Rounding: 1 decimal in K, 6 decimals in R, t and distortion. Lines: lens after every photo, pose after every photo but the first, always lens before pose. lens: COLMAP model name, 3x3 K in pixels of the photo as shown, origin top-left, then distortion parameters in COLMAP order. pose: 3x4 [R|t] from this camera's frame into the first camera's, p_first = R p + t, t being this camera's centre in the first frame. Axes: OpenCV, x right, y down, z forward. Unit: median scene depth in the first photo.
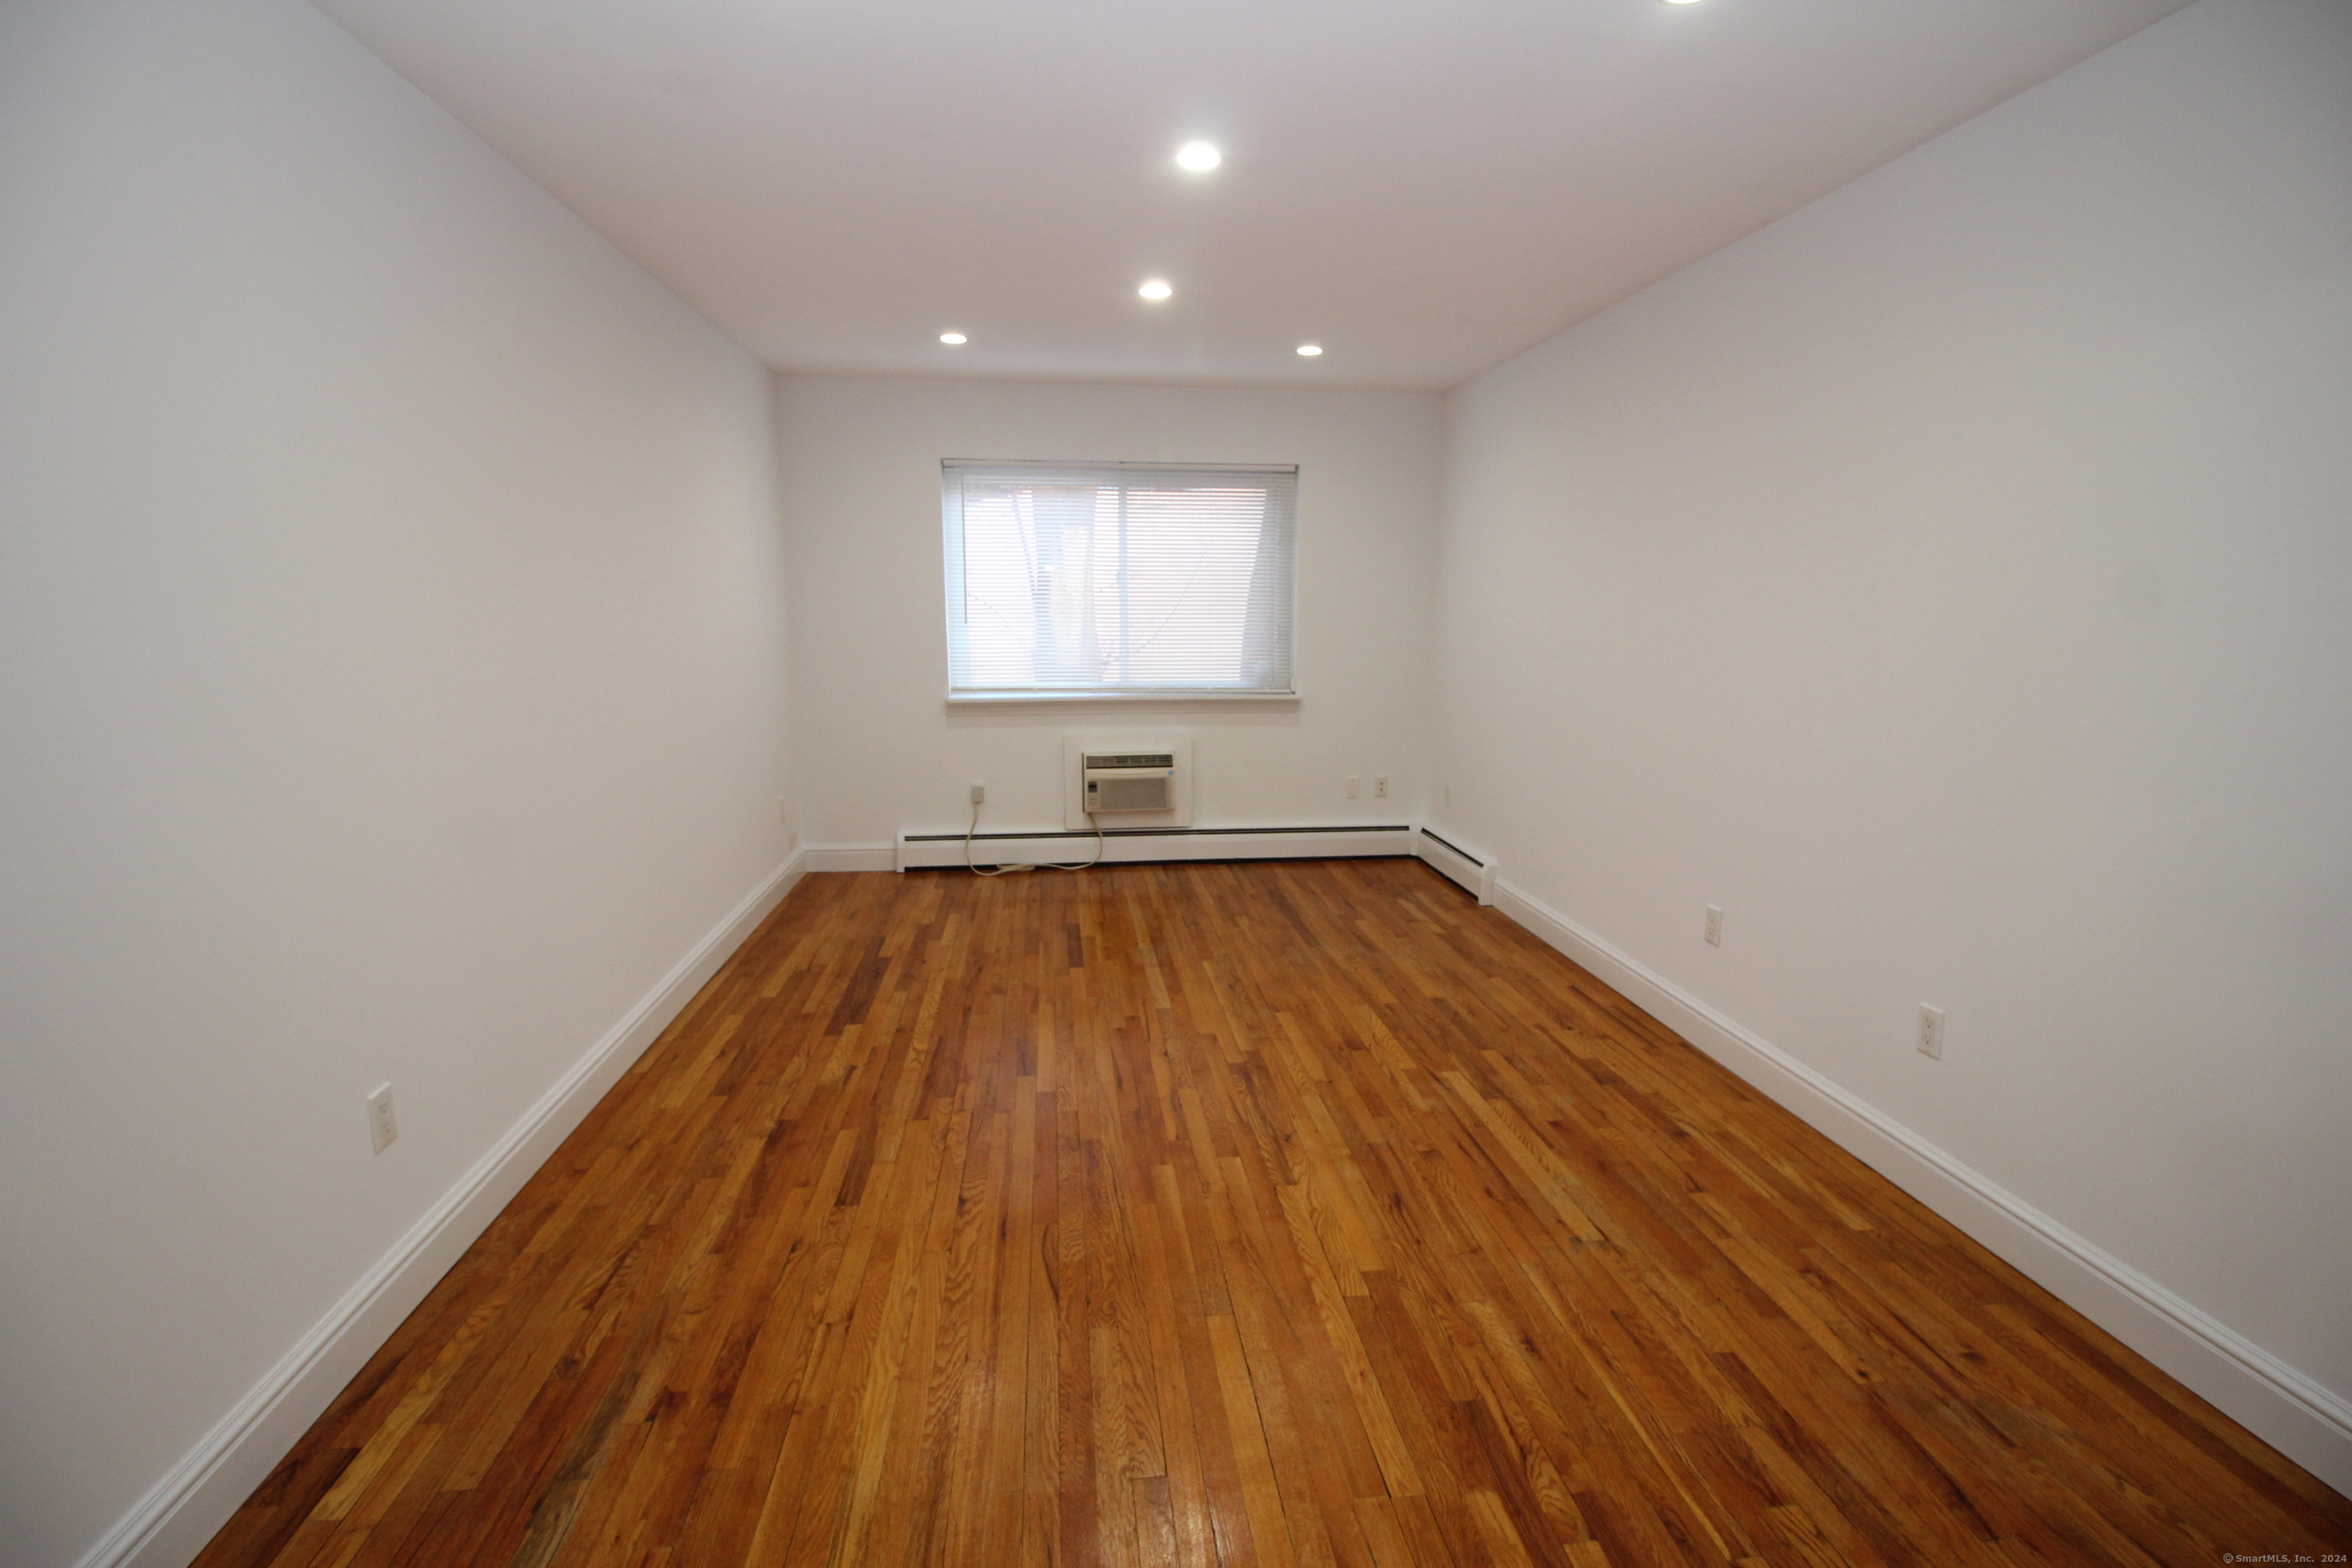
lens RADIAL K [[1091.3, 0, 1178.3], [0, 1091.3, 788.3], [0, 0, 1]] dist [-0.025476, -0.004302]
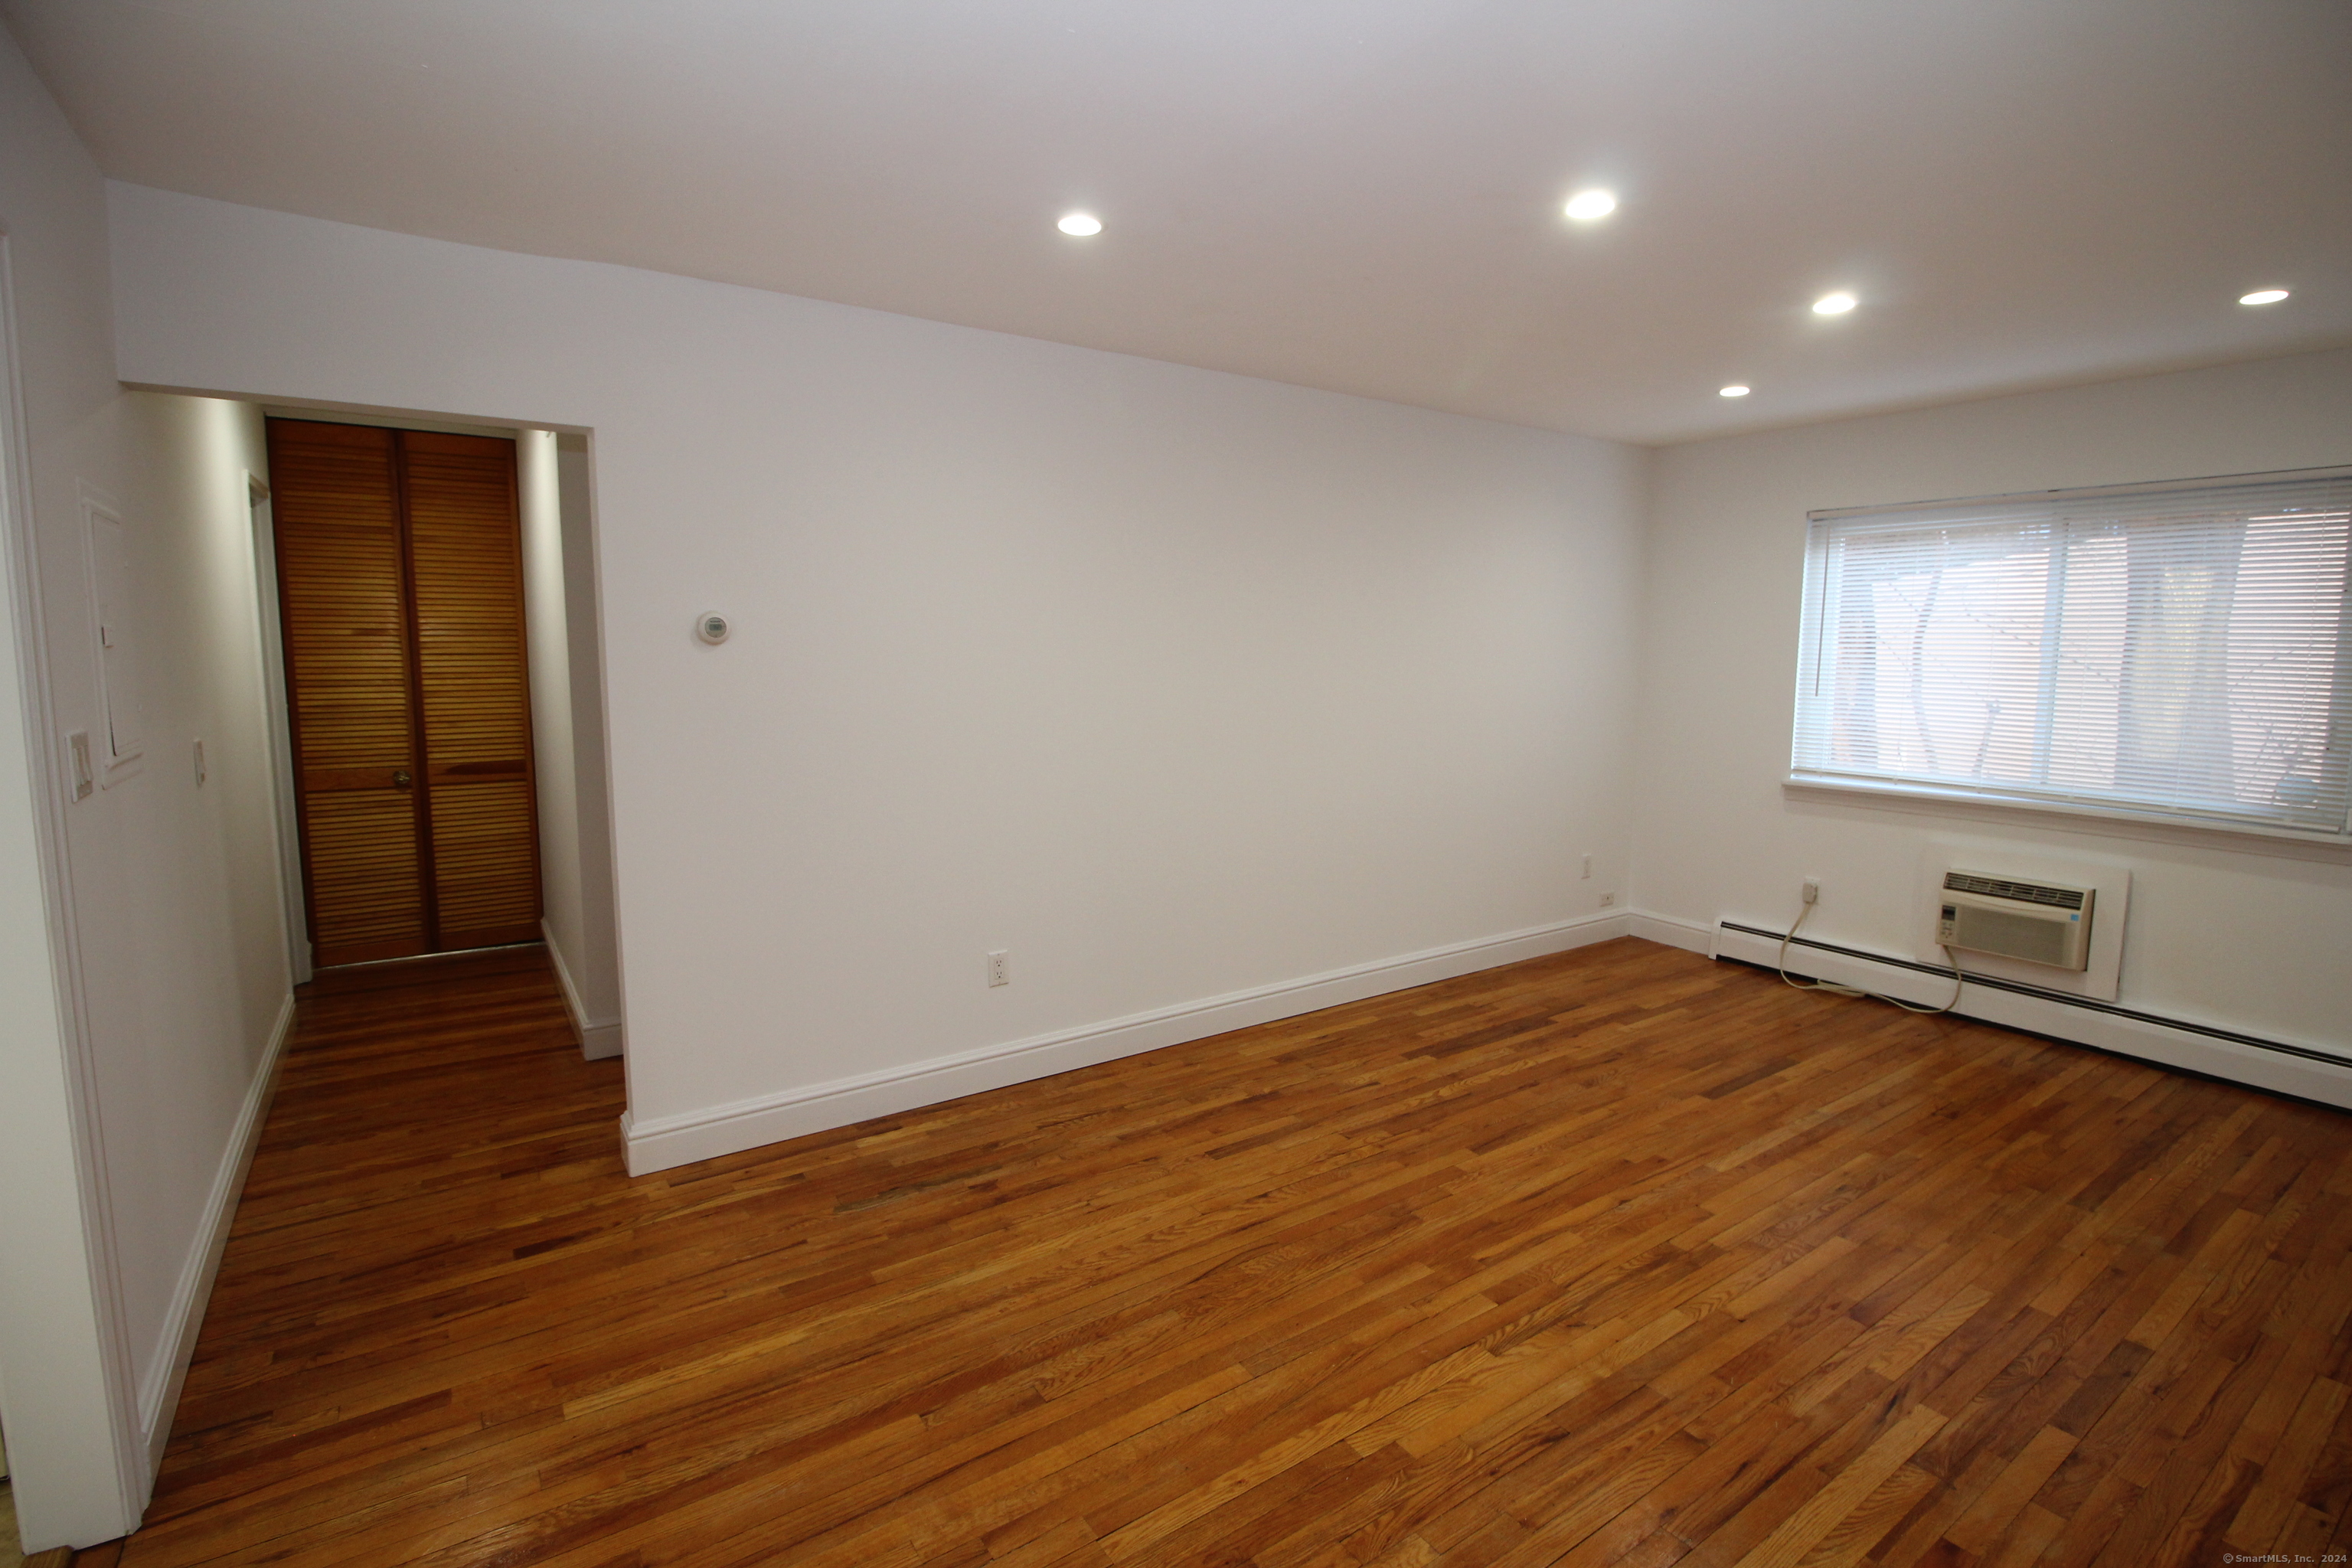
lens RADIAL K [[1091.3, 0, 1166.9], [0, 1091.3, 764.9], [0, 0, 1]] dist [-0.025476, -0.004302]
pose [[0.455034, 0.103172, -0.884477, 0.536653], [-0.160016, 0.986571, 0.032758, -0.066610], [0.875979, 0.126624, 0.465433, 0.236430]]
